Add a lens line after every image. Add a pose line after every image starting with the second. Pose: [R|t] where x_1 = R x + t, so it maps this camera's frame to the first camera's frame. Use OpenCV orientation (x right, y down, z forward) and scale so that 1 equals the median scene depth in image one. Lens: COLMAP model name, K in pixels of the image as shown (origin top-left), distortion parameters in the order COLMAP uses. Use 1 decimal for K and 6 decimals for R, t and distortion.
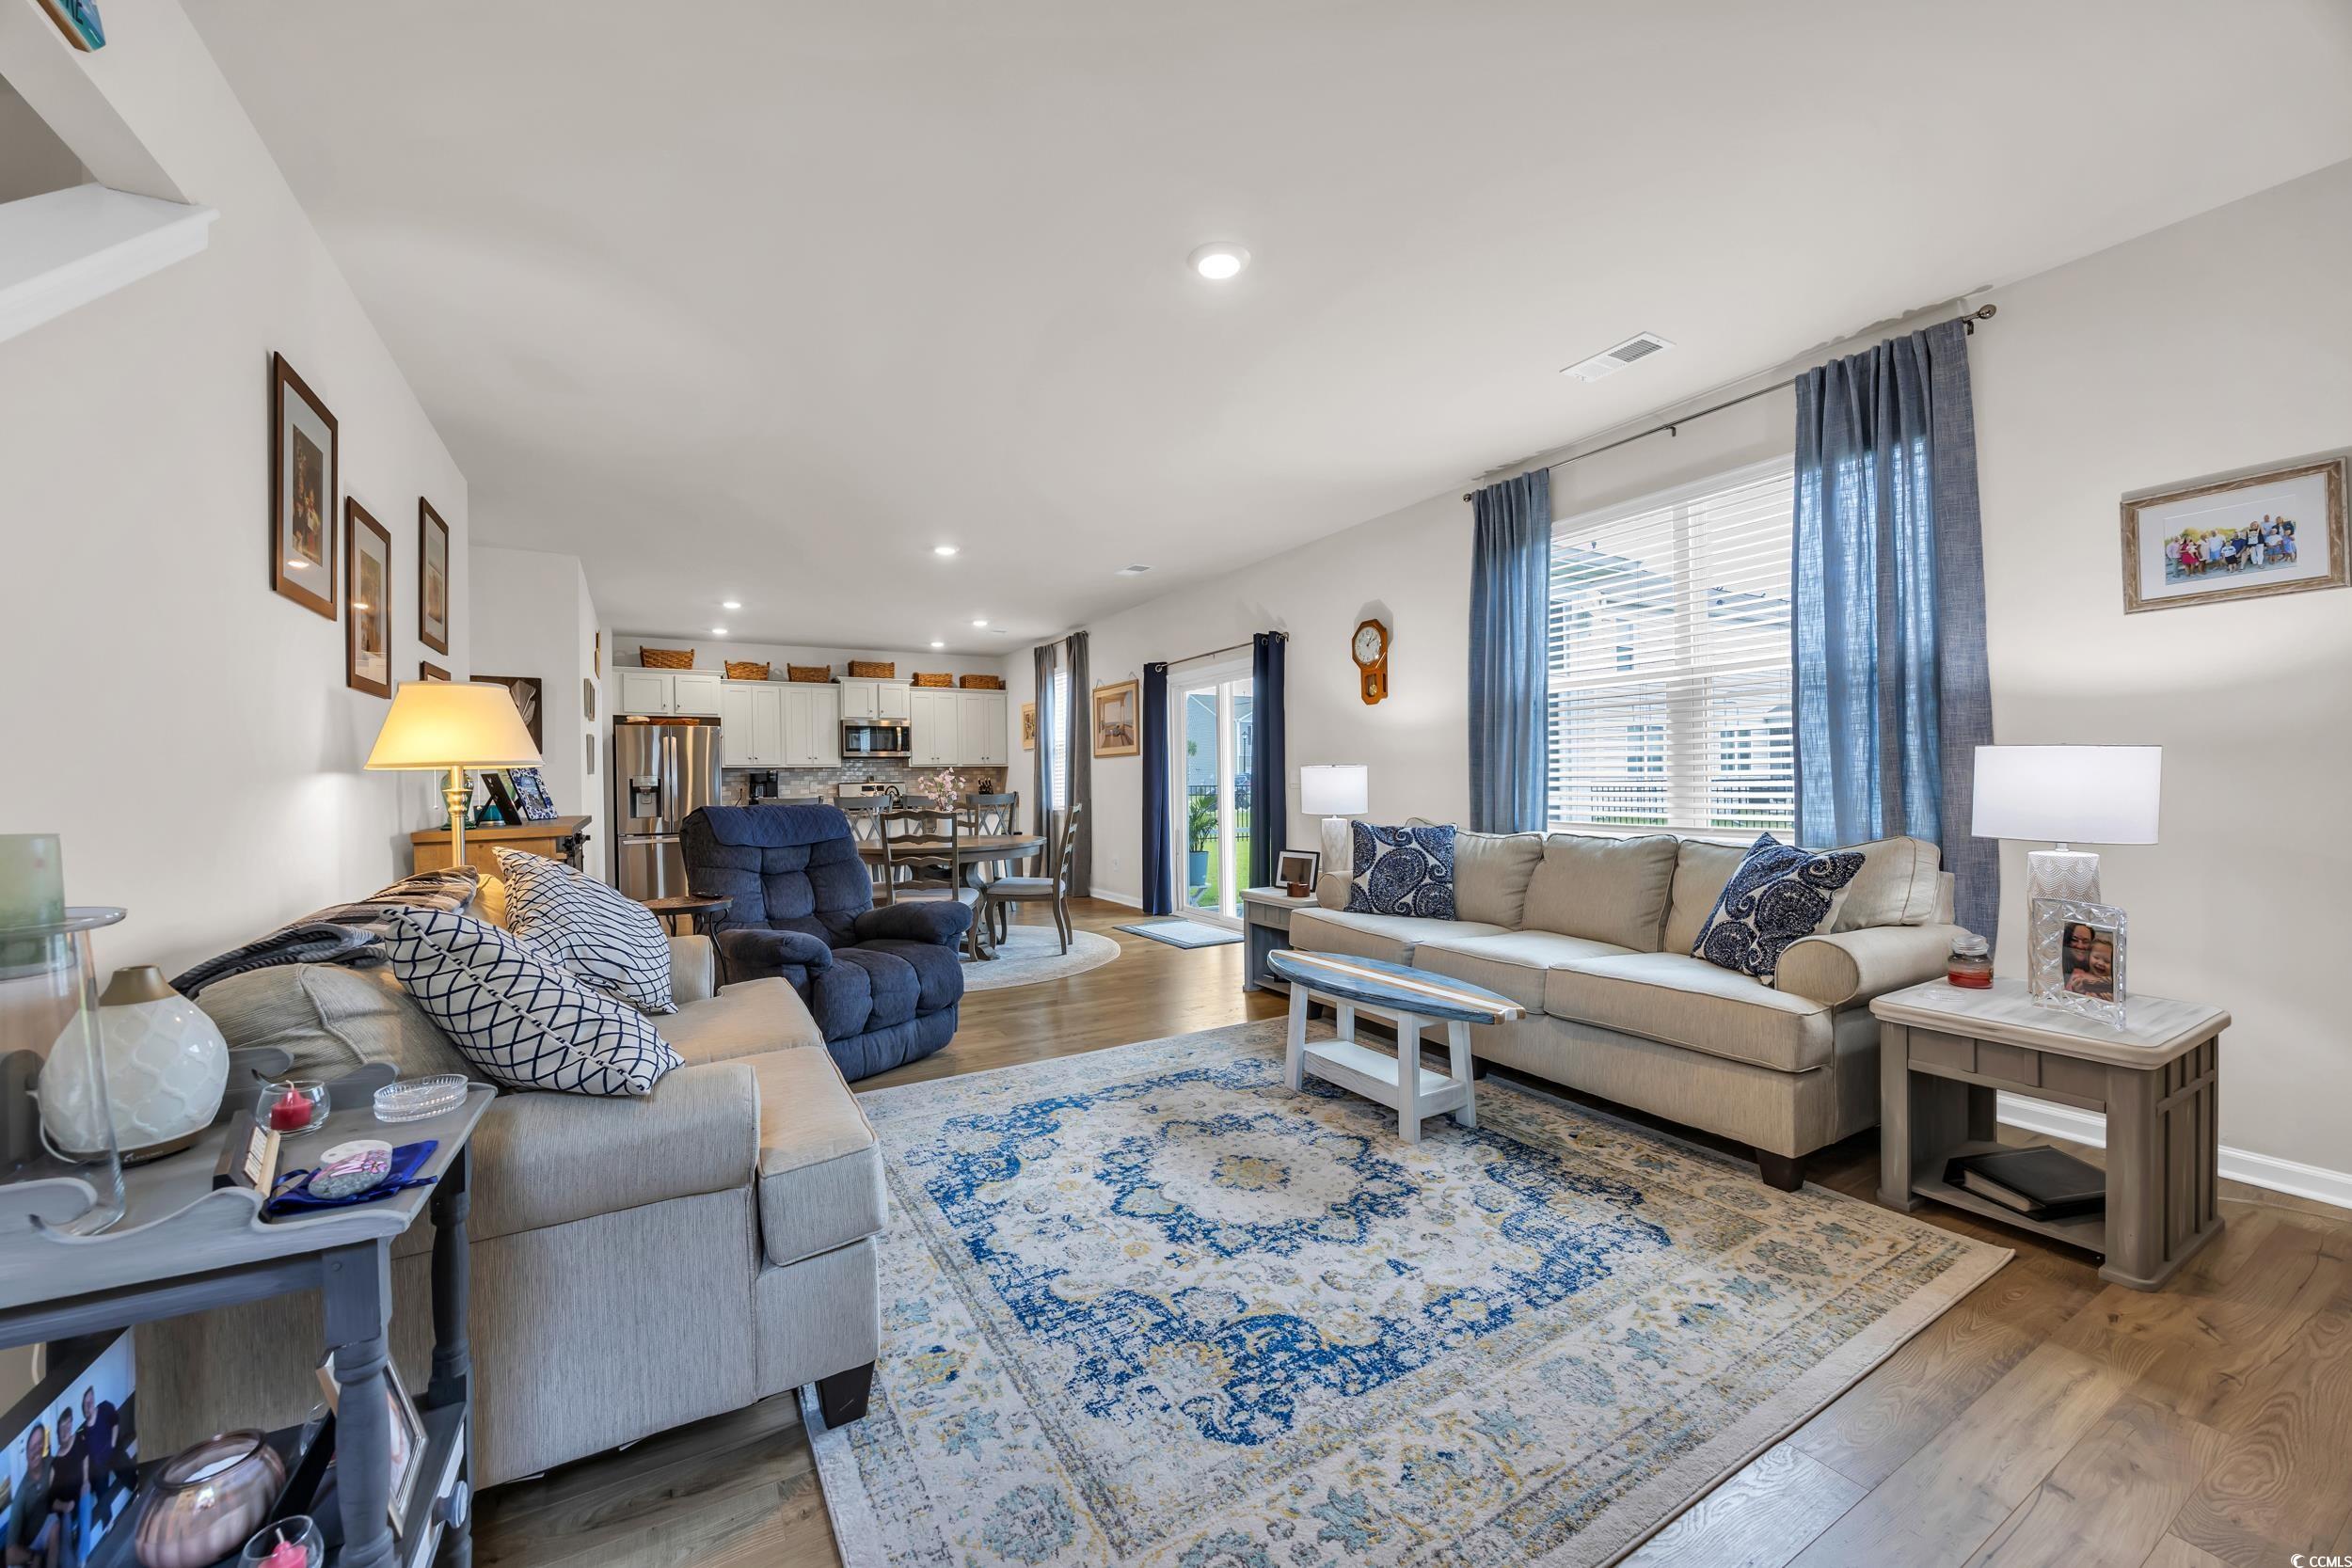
lens RADIAL K [[884.7, 0, 1168.9], [0, 884.7, 780.0], [0, 0, 1]] dist [-0.003356, 0.000028]
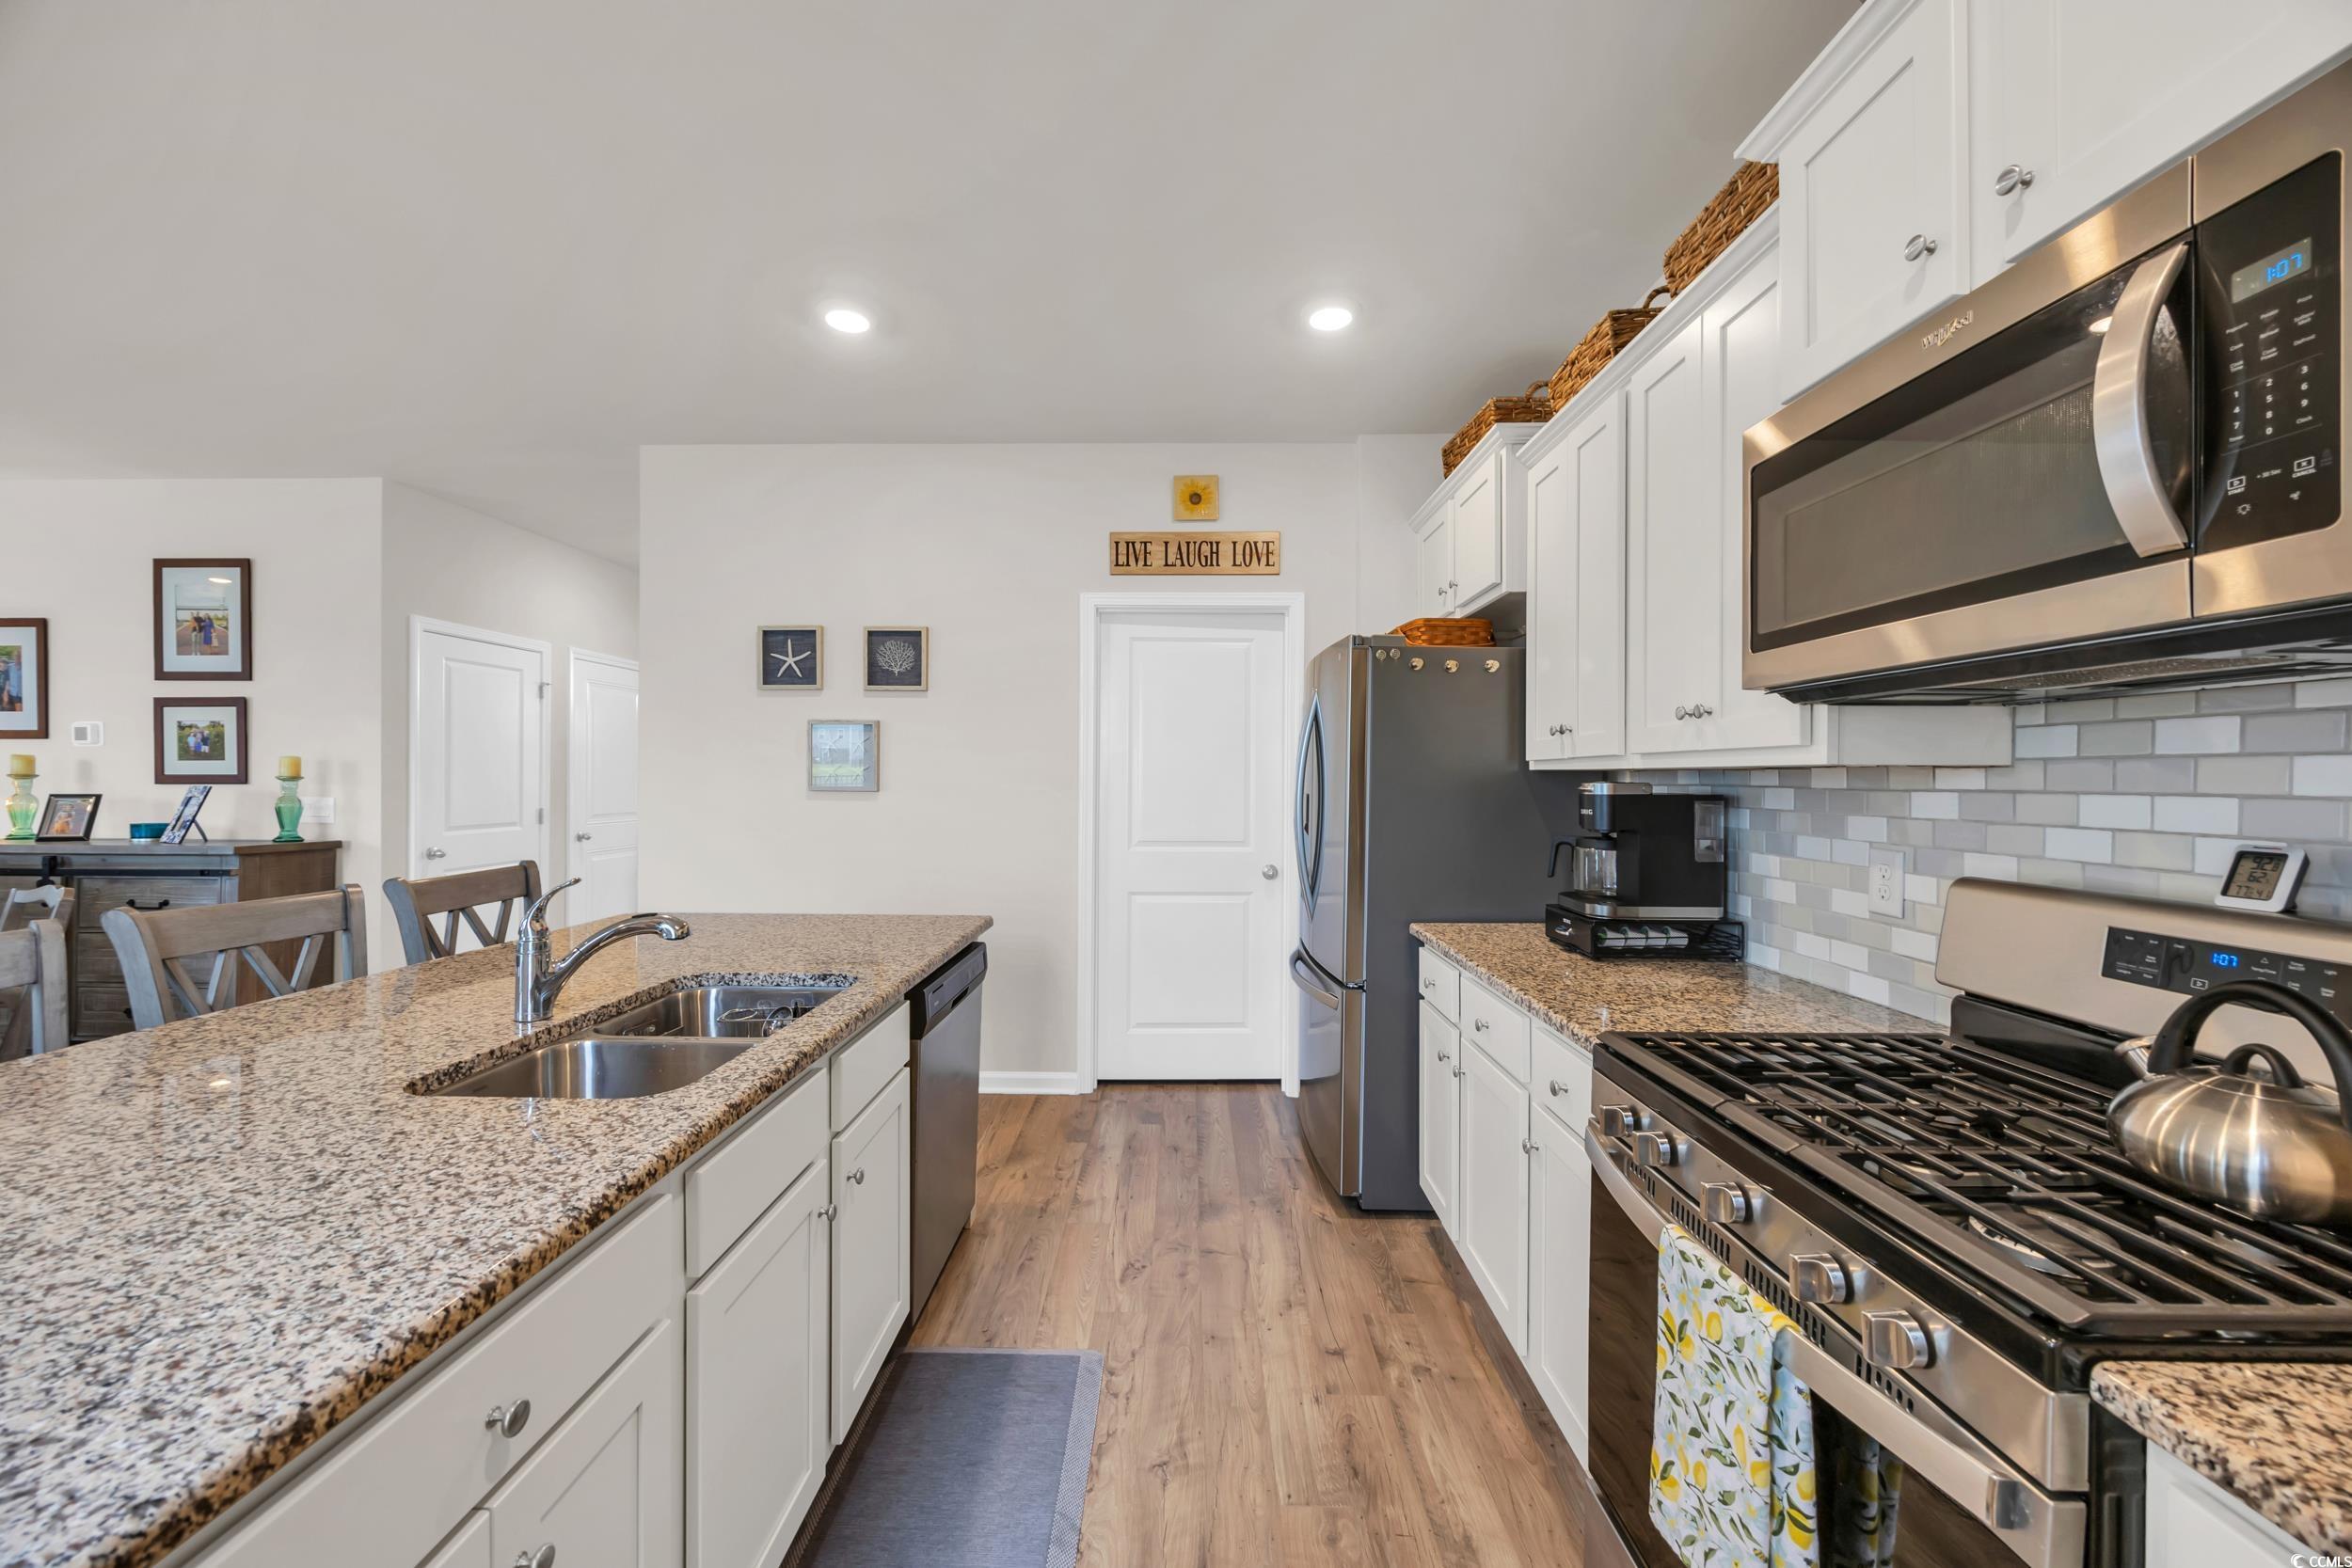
lens RADIAL K [[884.7, 0, 1168.9], [0, 884.7, 780.0], [0, 0, 1]] dist [-0.003356, 0.000028]
pose [[-0.519997, 0.015799, -0.854022, -0.717408], [0.002518, 0.999853, 0.016964, -0.053727], [0.854165, 0.006671, -0.519960, 3.625178]]
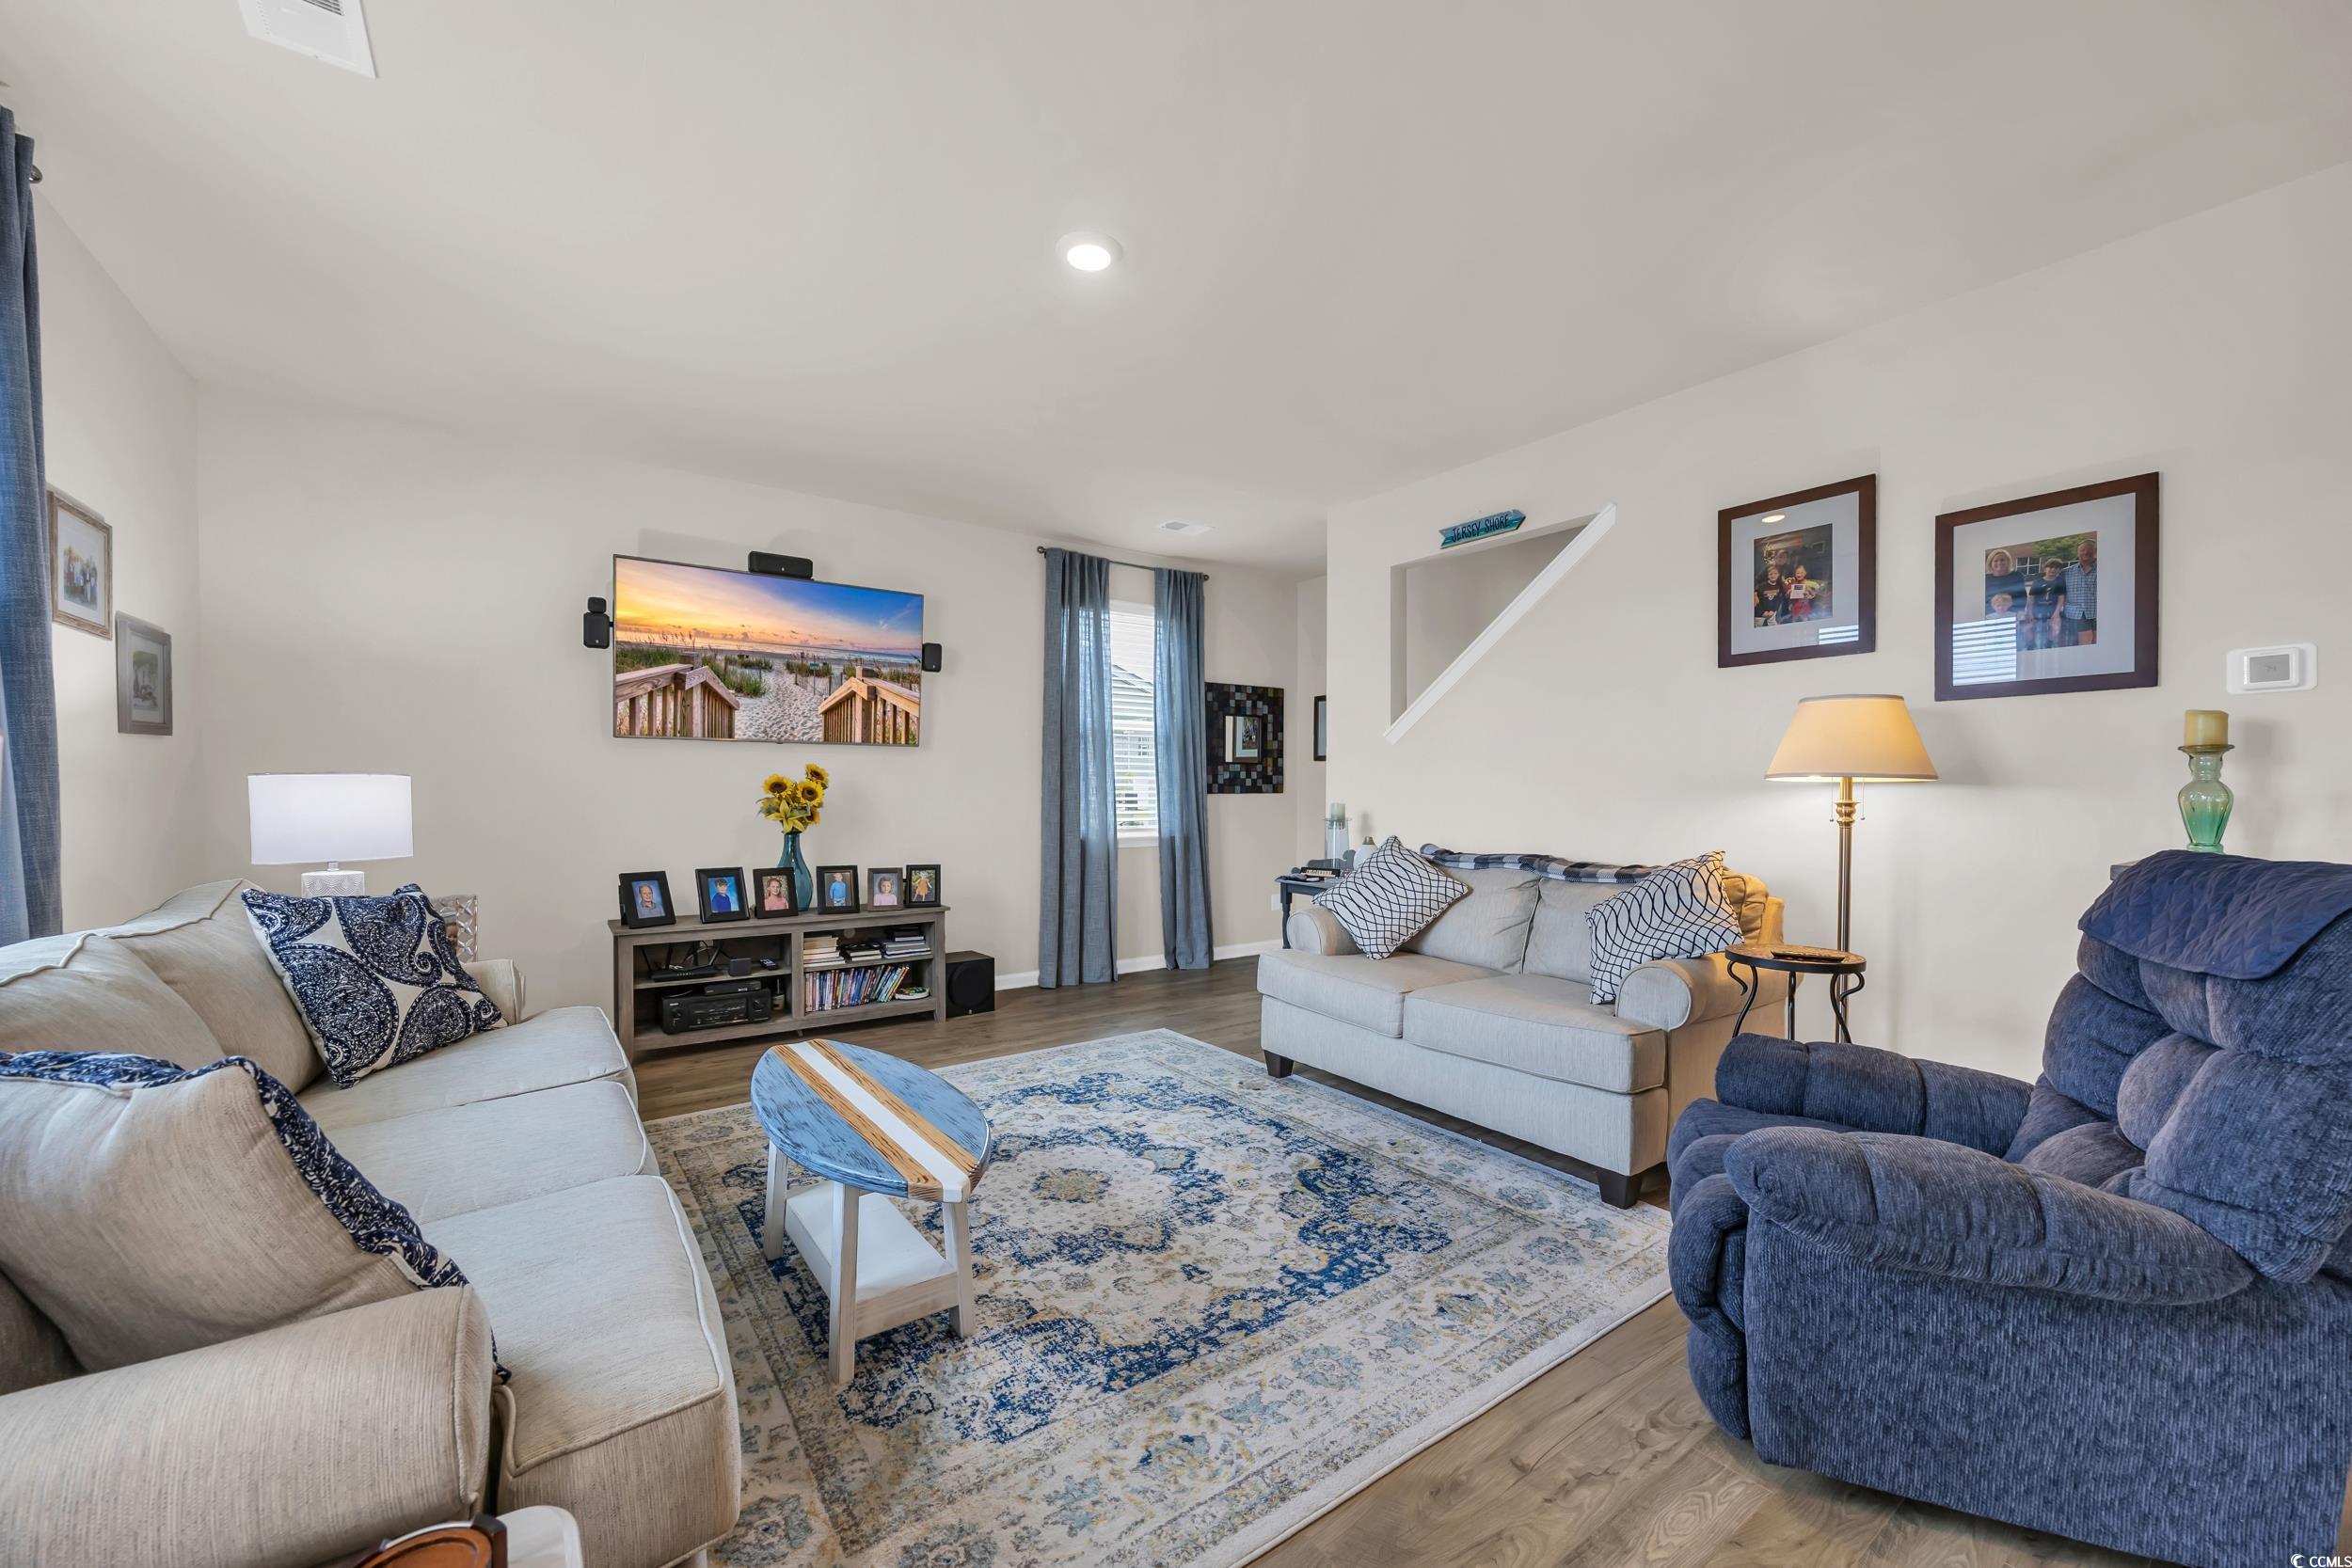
lens RADIAL K [[912.6, 0, 1173.8], [0, 912.6, 812.8], [0, 0, 1]] dist [-0.002731, -0.000030]
pose [[-0.995554, 0.010219, -0.093636, 0.065044], [0.007927, 0.999661, 0.024819, -0.008862], [0.093858, 0.023966, -0.995297, 1.913740]]
